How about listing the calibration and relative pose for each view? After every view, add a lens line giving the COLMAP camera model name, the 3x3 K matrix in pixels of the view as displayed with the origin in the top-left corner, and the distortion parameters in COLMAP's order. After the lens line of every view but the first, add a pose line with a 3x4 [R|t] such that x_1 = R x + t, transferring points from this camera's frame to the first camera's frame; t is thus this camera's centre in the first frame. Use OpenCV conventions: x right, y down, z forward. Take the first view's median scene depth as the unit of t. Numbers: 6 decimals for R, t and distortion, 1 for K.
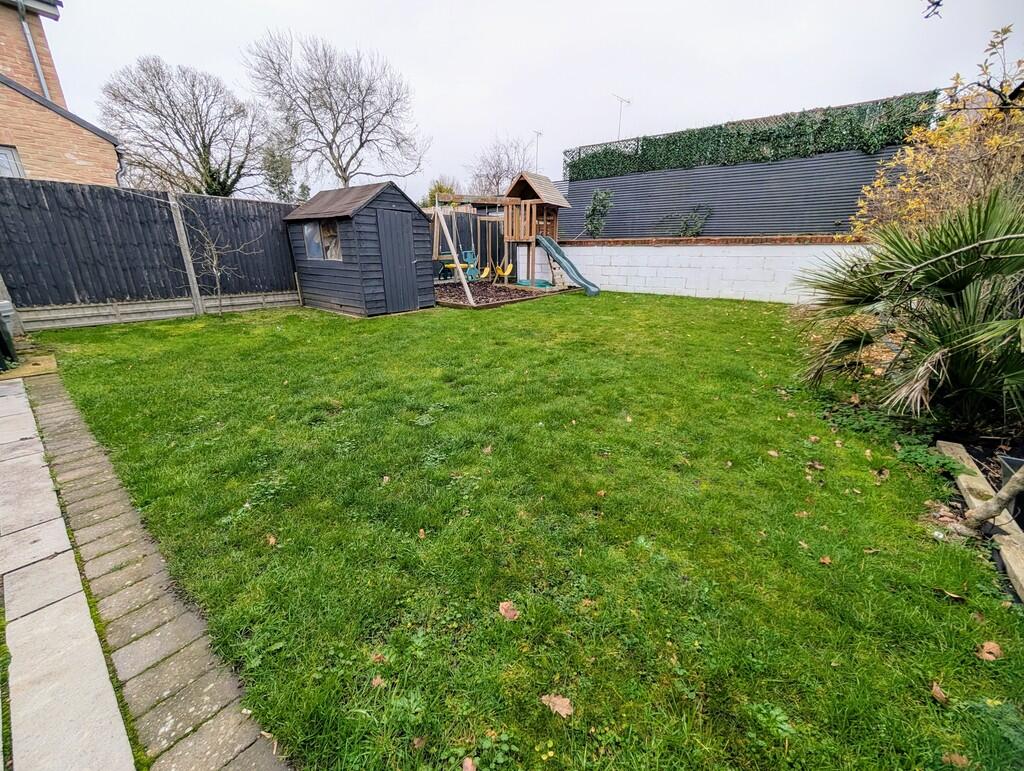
lens RADIAL K [[387.3, 0, 514.6], [0, 387.3, 380.8], [0, 0, 1]] dist [-0.000630, 0.000404]
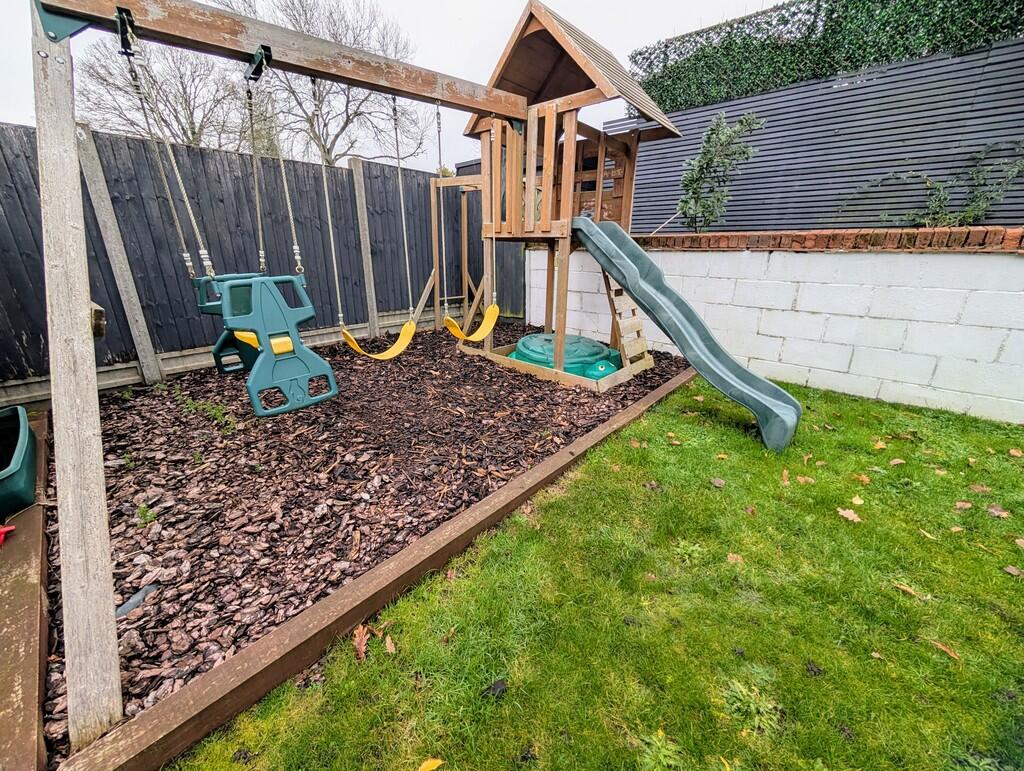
lens RADIAL K [[387.3, 0, 514.6], [0, 387.3, 380.8], [0, 0, 1]] dist [-0.000630, 0.000404]
pose [[0.997499, 0.026929, -0.065351, 0.030652], [-0.026942, 0.999637, 0.000674, -0.230440], [0.065346, 0.001088, 0.997862, 0.652189]]
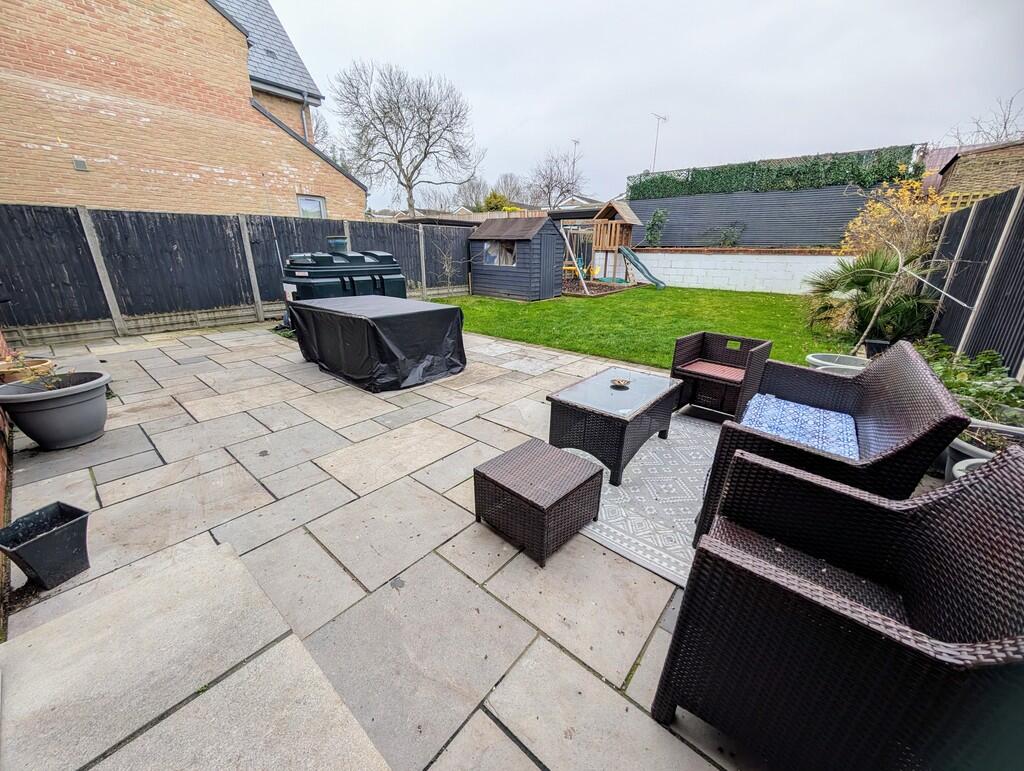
lens RADIAL K [[387.3, 0, 514.6], [0, 387.3, 380.8], [0, 0, 1]] dist [-0.000630, 0.000404]
pose [[0.999435, 0.012625, -0.031150, -0.254834], [-0.012282, 0.999862, 0.011175, 0.092587], [0.031287, -0.010786, 0.999452, -0.384932]]
